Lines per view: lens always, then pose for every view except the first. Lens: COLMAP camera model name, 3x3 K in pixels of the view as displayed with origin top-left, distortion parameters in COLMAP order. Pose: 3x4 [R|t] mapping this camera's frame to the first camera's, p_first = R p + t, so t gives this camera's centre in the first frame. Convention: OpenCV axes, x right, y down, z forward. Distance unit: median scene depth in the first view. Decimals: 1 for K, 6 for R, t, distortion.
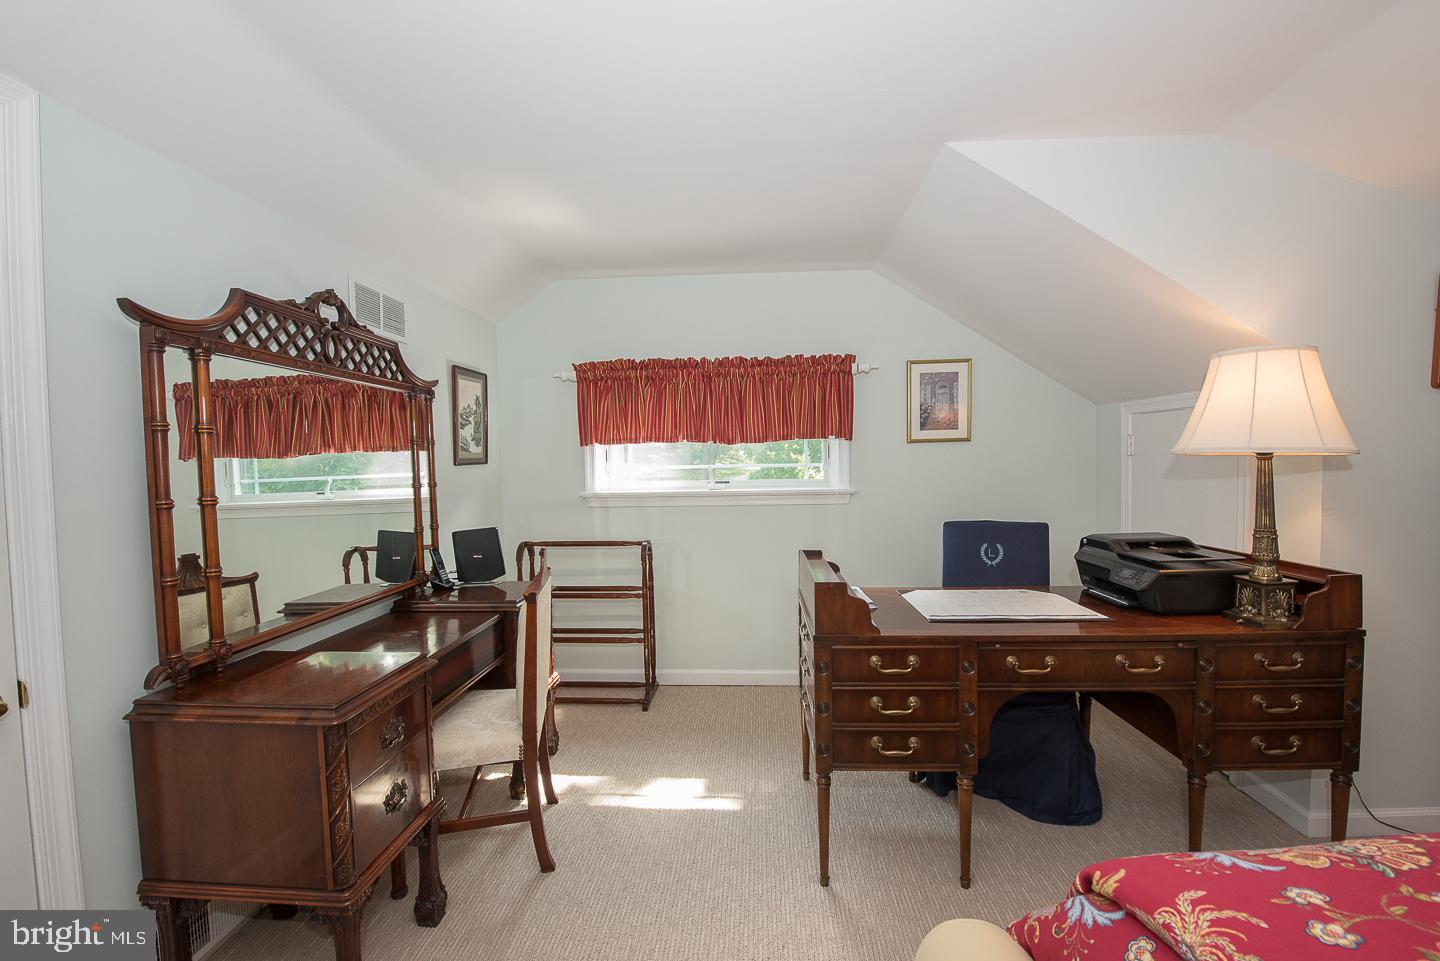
lens RADIAL K [[570.4, 0, 722.7], [0, 570.4, 480.2], [0, 0, 1]] dist [-0.020868, -0.000524]
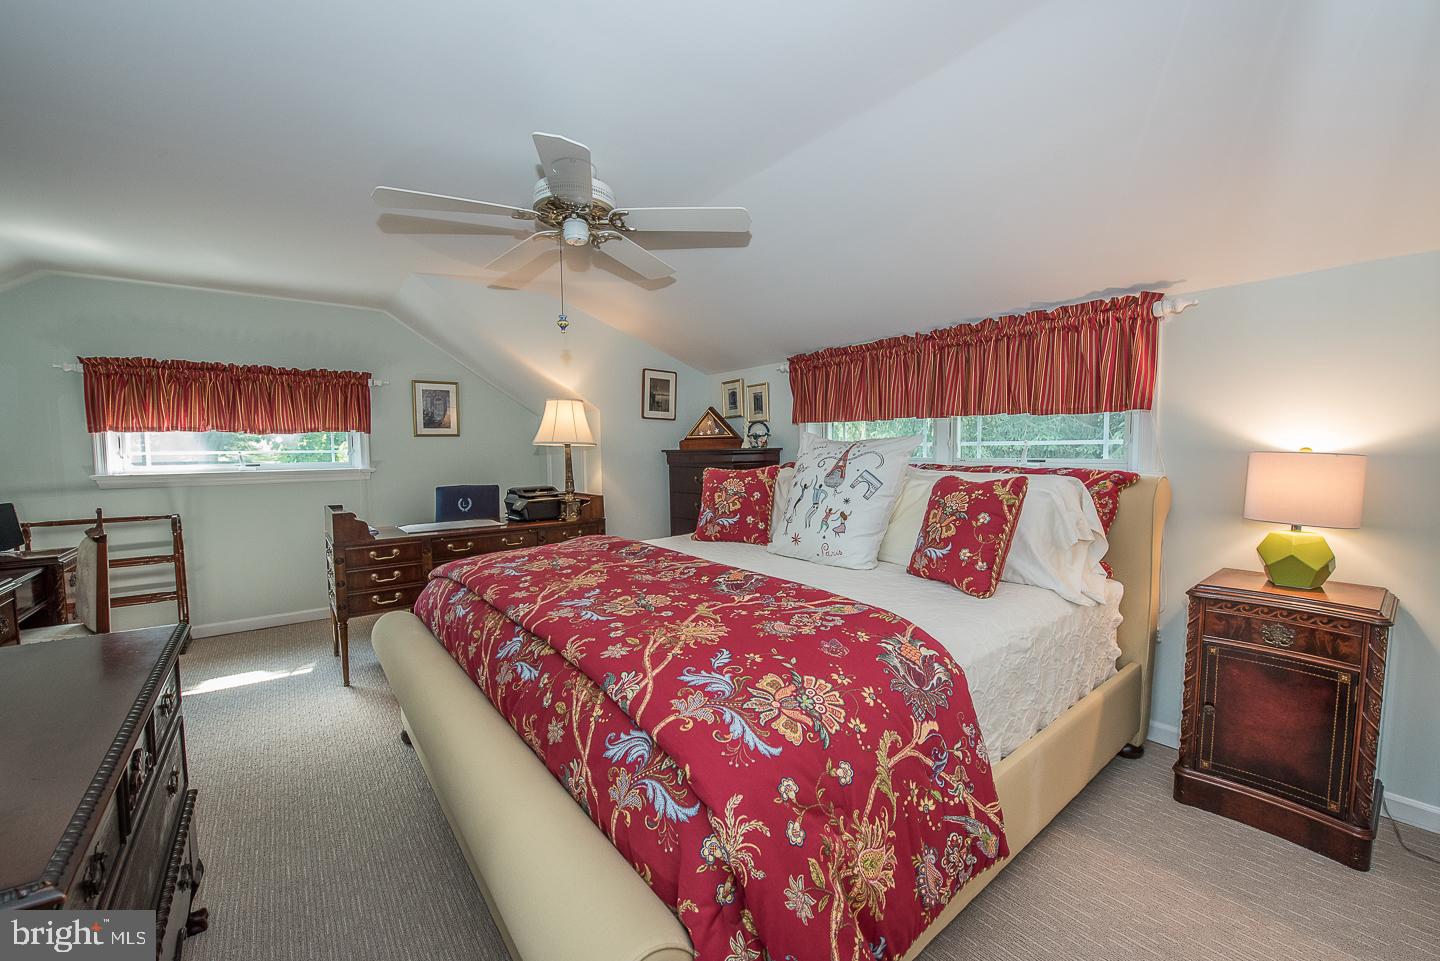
lens RADIAL K [[570.4, 0, 724.0], [0, 570.4, 483.9], [0, 0, 1]] dist [-0.020868, -0.000524]
pose [[0.747597, -0.030259, 0.663463, -0.050470], [0.019360, 0.999530, 0.023771, 0.037478], [-0.663870, -0.004926, 0.747832, -0.626998]]
